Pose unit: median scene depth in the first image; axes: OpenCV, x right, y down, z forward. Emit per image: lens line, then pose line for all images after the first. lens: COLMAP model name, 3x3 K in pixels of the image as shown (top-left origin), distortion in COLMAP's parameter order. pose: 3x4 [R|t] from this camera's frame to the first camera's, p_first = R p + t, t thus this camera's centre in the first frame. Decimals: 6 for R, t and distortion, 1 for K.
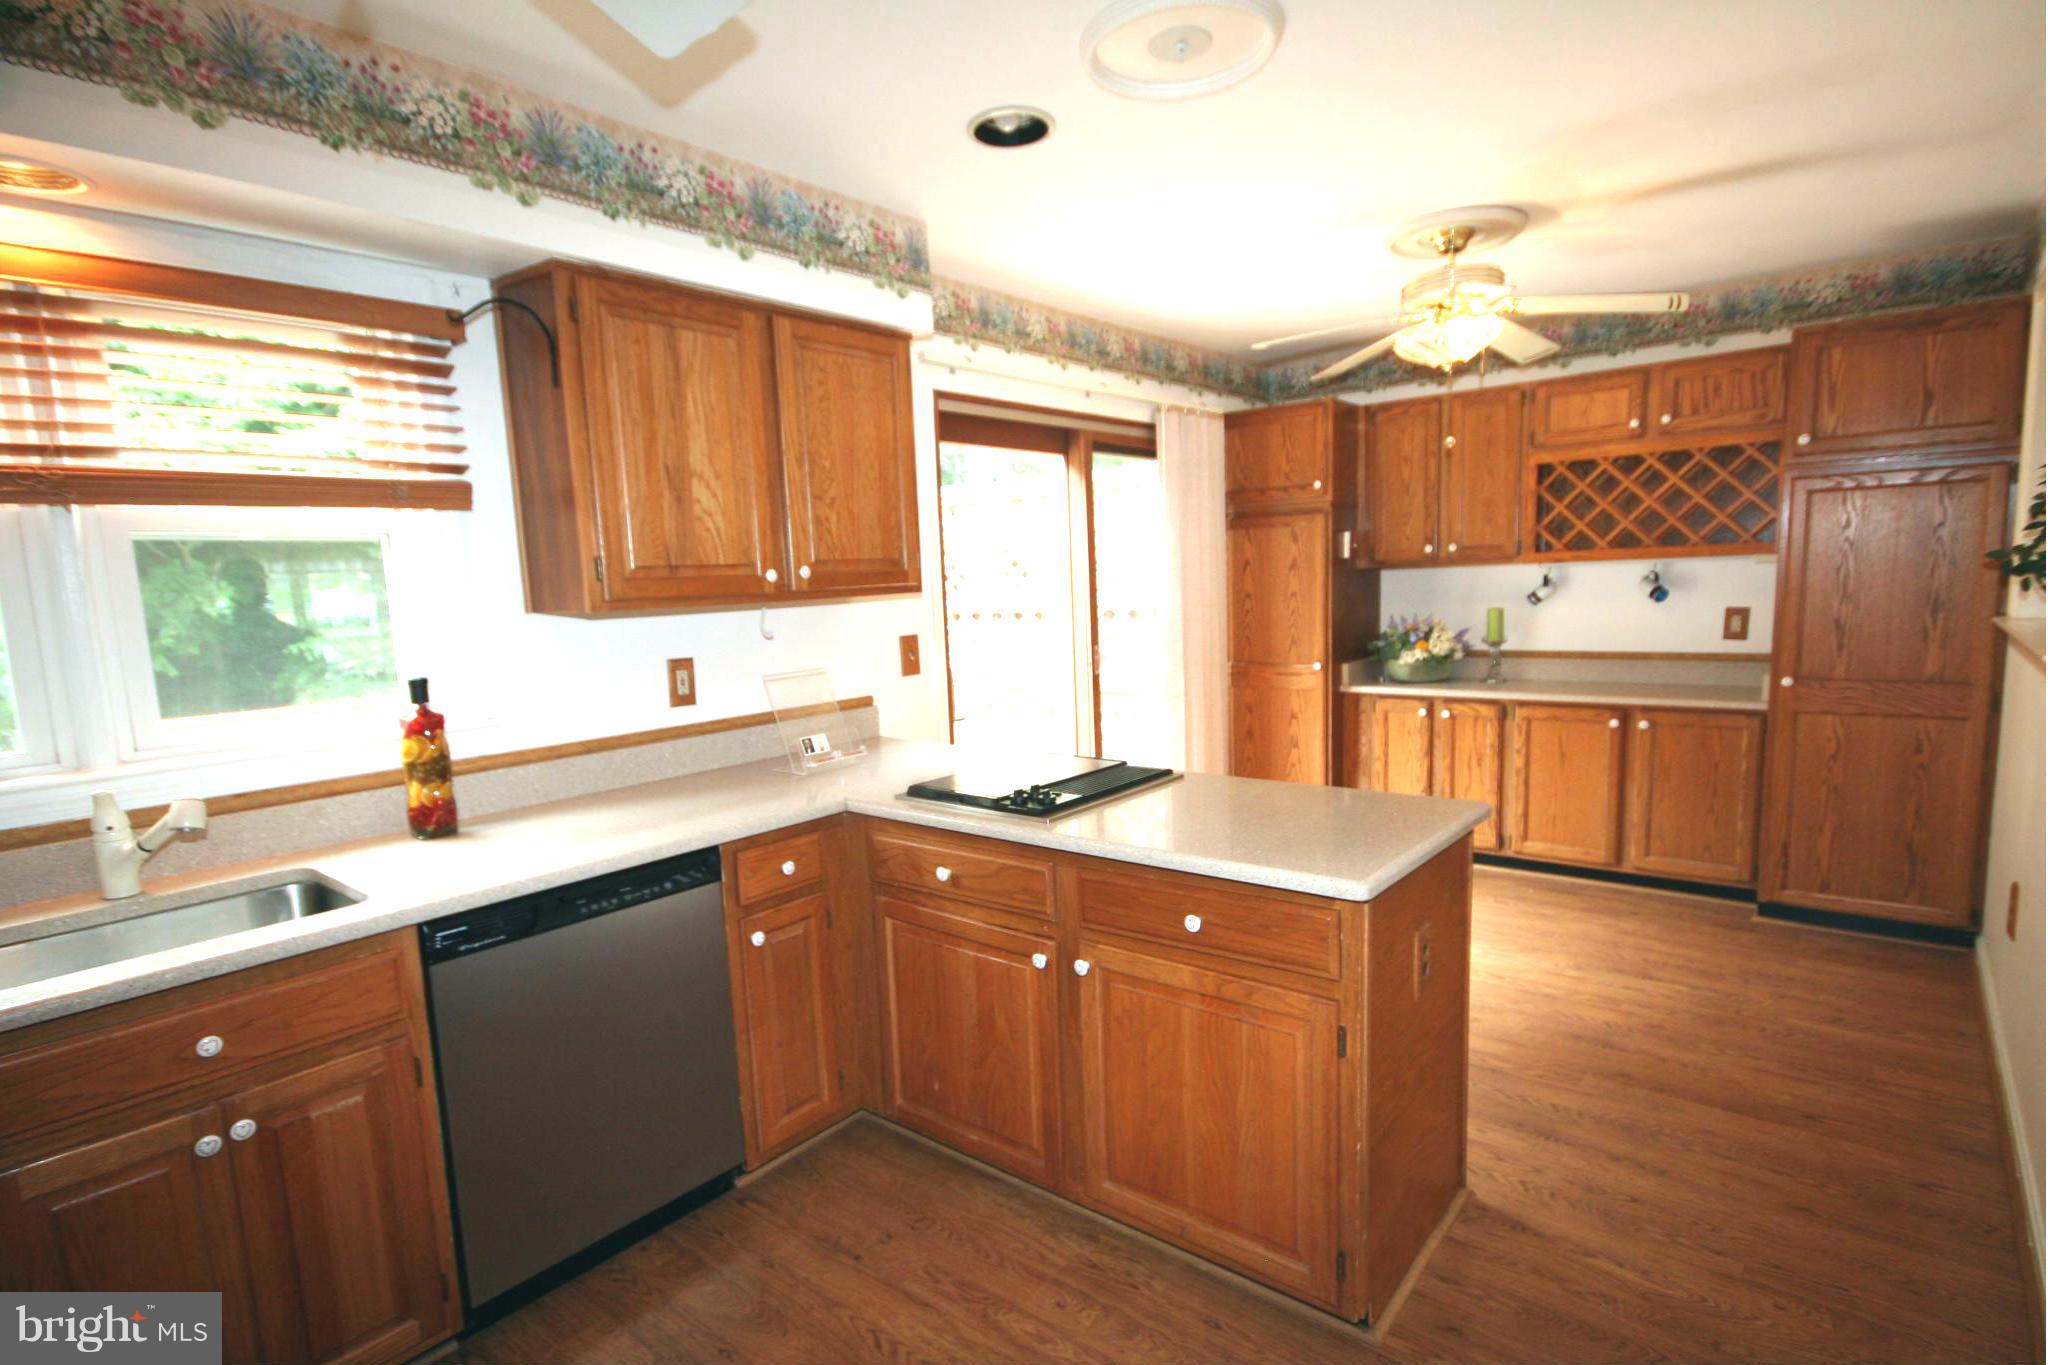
lens RADIAL K [[1033.3, 0, 1020.5], [0, 1033.3, 727.0], [0, 0, 1]] dist [0.004136, 0.001345]
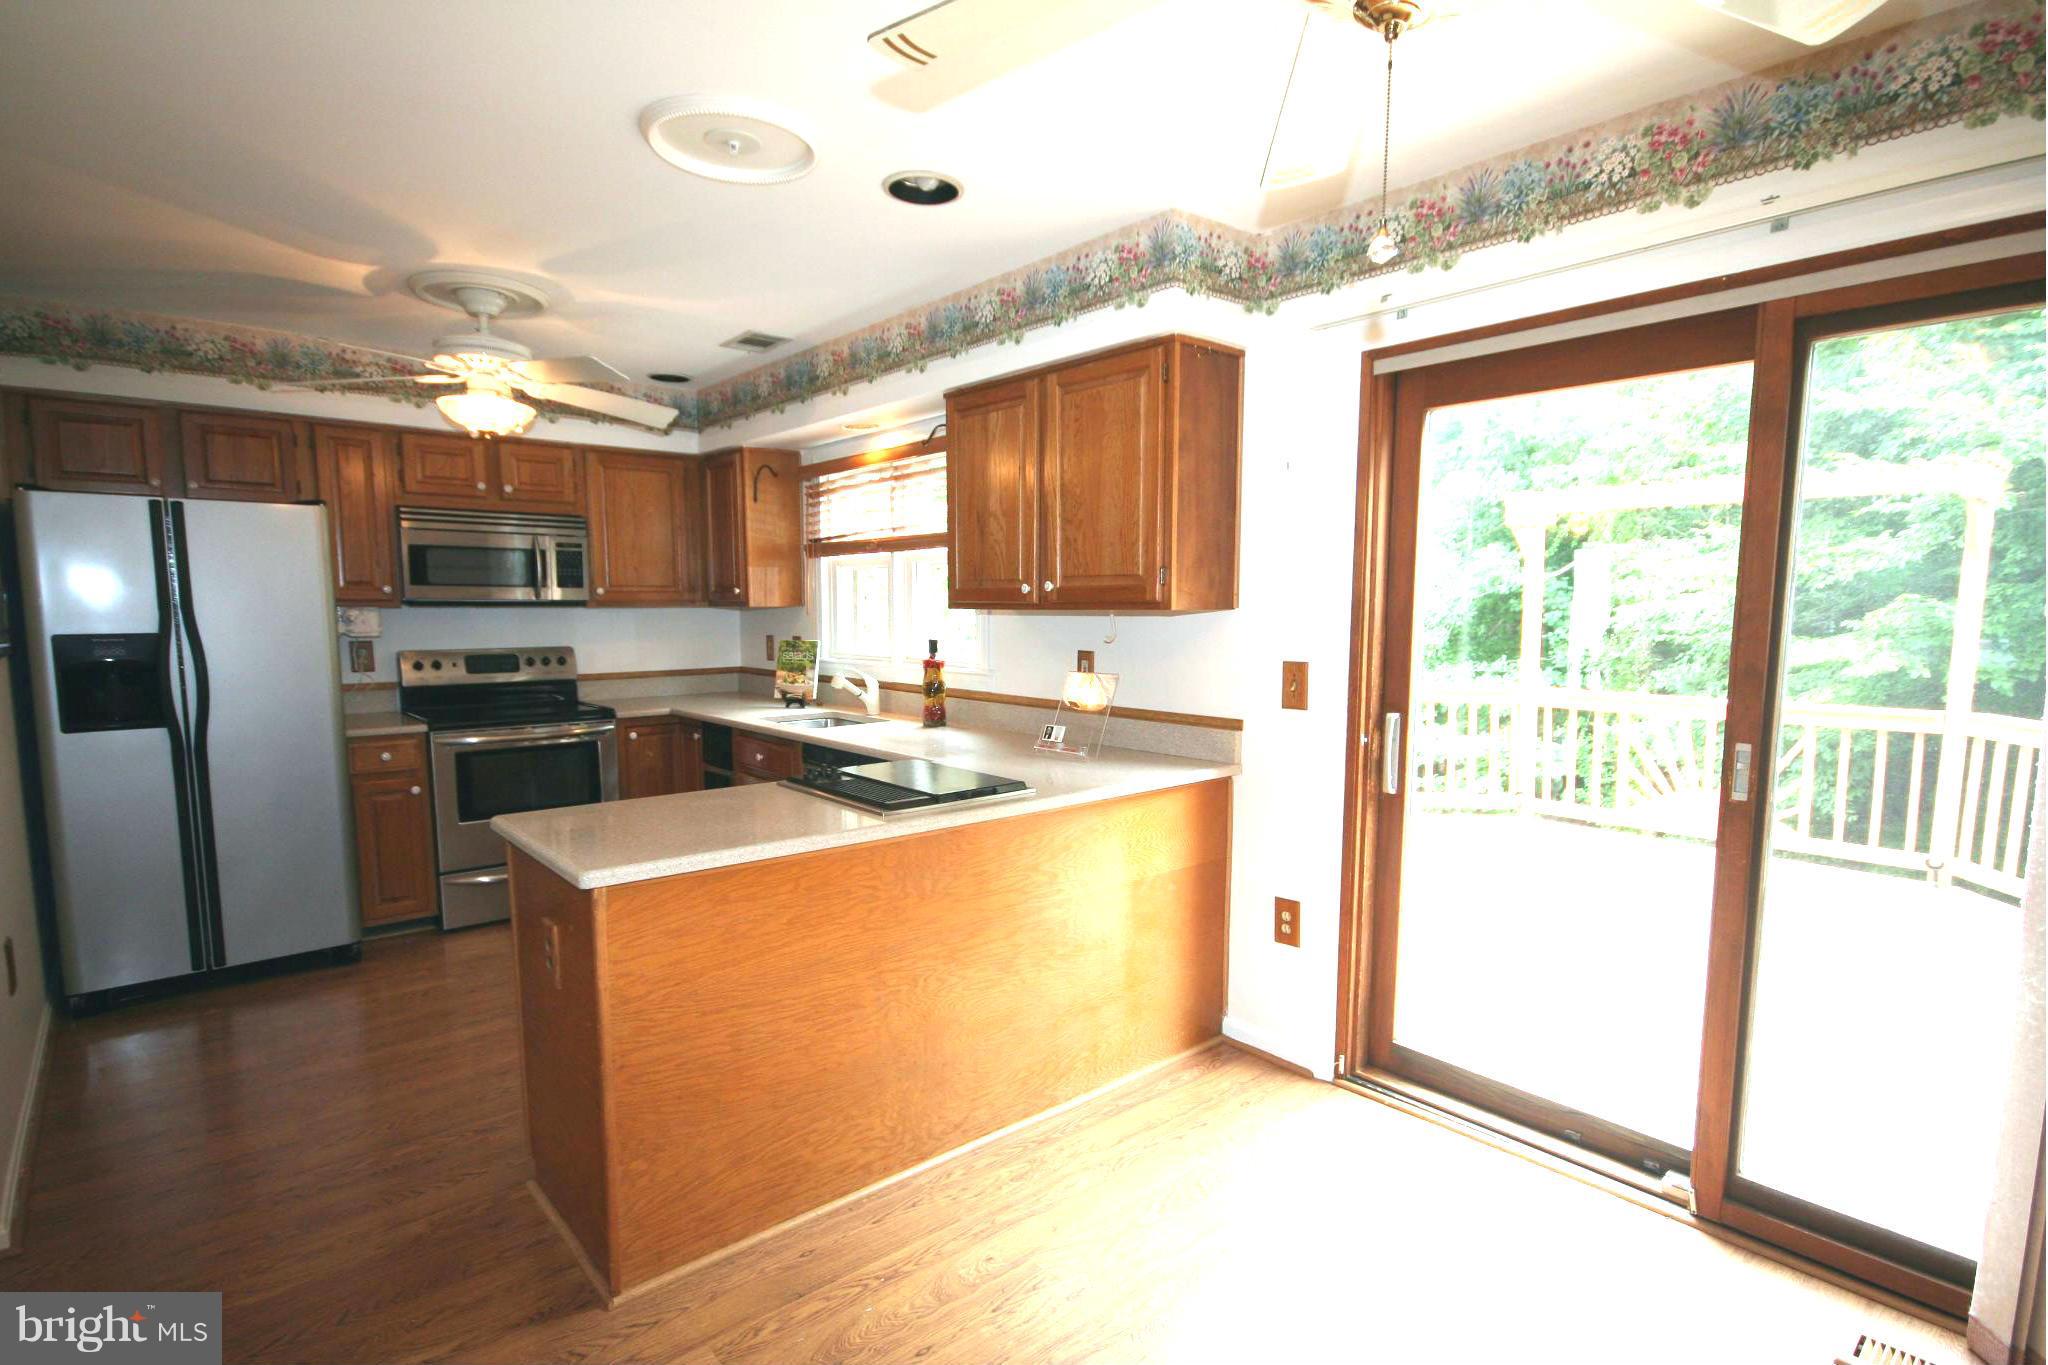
lens RADIAL K [[1033.3, 0, 1020.5], [0, 1033.3, 727.0], [0, 0, 1]] dist [0.004136, 0.001345]
pose [[-0.179168, 0.166560, -0.969617, 0.357741], [-0.128904, 0.973094, 0.190977, -0.079282], [0.975337, 0.159205, -0.152877, 0.431301]]
